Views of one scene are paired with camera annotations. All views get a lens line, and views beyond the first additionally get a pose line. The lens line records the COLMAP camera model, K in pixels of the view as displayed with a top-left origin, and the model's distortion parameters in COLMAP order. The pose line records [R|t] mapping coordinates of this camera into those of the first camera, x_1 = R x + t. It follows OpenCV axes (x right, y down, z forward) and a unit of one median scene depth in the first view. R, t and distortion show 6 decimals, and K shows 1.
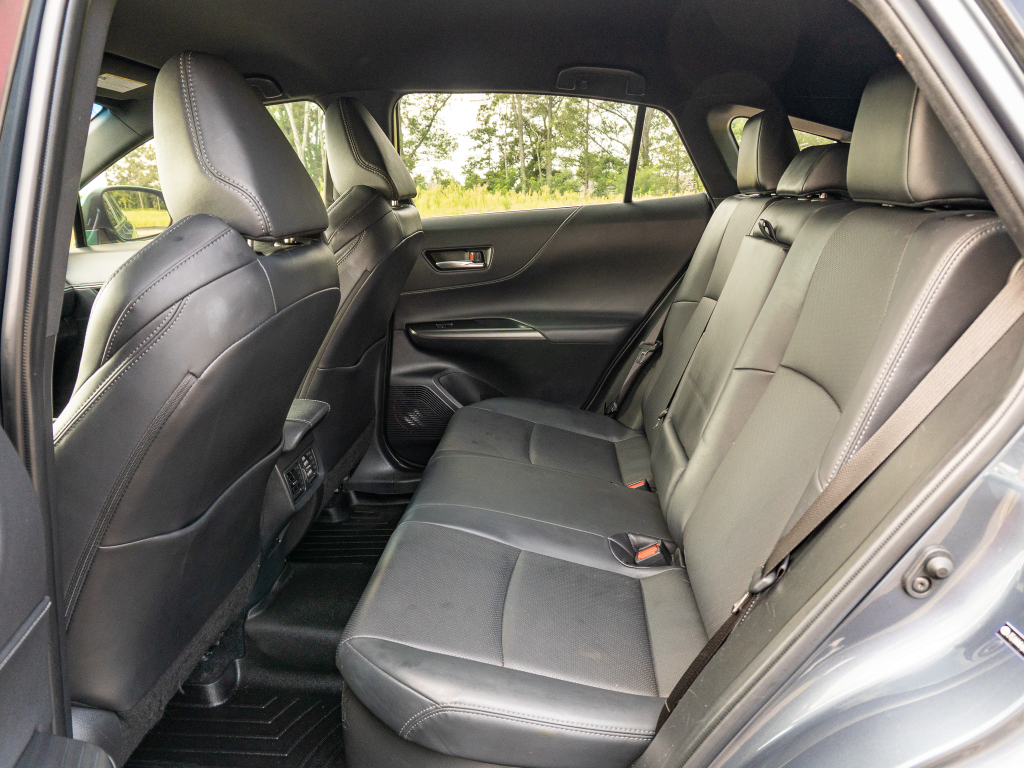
lens RADIAL K [[768.0, 0, 514.2], [0, 768.0, 384.0], [0, 0, 1]] dist [-0.028497, 0.011805]
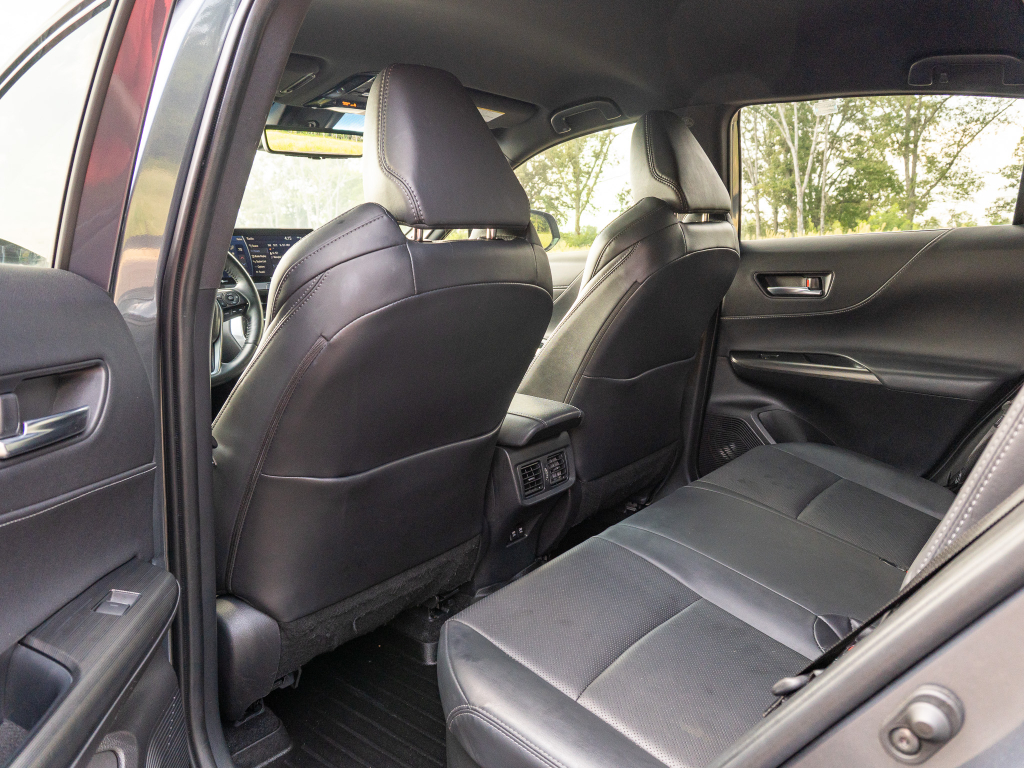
lens RADIAL K [[768.0, 0, 512.9], [0, 768.0, 383.4], [0, 0, 1]] dist [-0.028497, 0.011805]
pose [[0.818309, 0.123947, -0.561256, 0.179093], [-0.152830, 0.988242, -0.004583, 0.006826], [0.554088, 0.089527, 0.827630, 0.082063]]
